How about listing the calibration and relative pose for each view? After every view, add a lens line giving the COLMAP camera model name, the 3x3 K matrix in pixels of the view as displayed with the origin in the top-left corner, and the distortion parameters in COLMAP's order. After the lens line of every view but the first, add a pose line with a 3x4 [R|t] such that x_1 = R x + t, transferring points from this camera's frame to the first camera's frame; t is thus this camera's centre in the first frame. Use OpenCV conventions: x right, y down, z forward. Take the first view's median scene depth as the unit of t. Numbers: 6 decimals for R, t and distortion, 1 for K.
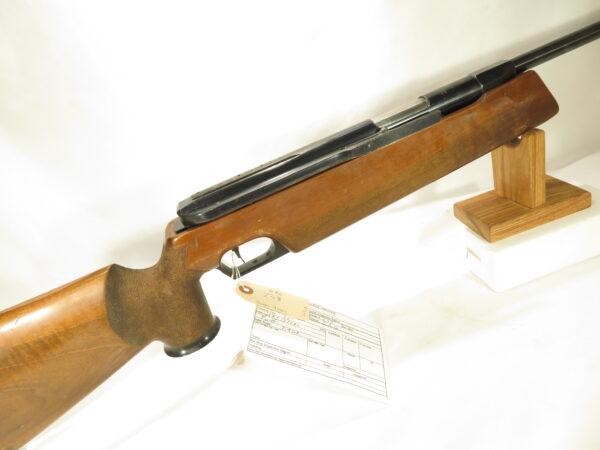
lens RADIAL K [[434.3, 0, 300.0], [0, 434.3, 225.0], [0, 0, 1]] dist [0.005218, -0.004575]
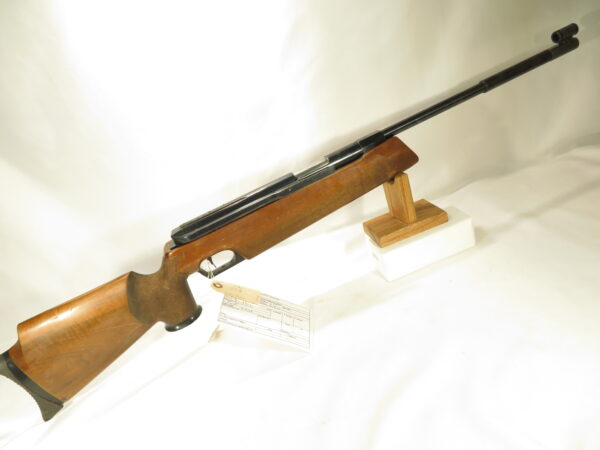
lens RADIAL K [[434.3, 0, 300.0], [0, 434.3, 225.0], [0, 0, 1]] dist [0.005218, -0.004575]
pose [[0.998903, -0.042729, 0.019168, 0.153105], [0.043590, 0.997941, -0.047051, 0.022913], [-0.017118, 0.047835, 0.998709, -0.572739]]
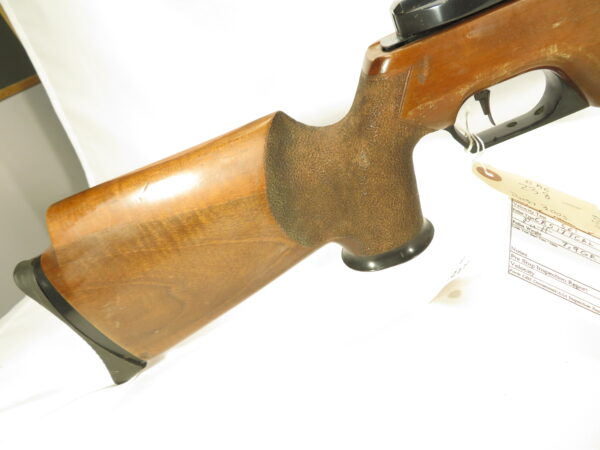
lens RADIAL K [[434.3, 0, 300.0], [0, 434.3, 225.0], [0, 0, 1]] dist [0.005218, -0.004575]
pose [[0.947471, 0.099992, -0.303808, -0.191643], [-0.056614, 0.987307, 0.148392, 0.153569], [0.314790, -0.123397, 0.941106, 0.393416]]
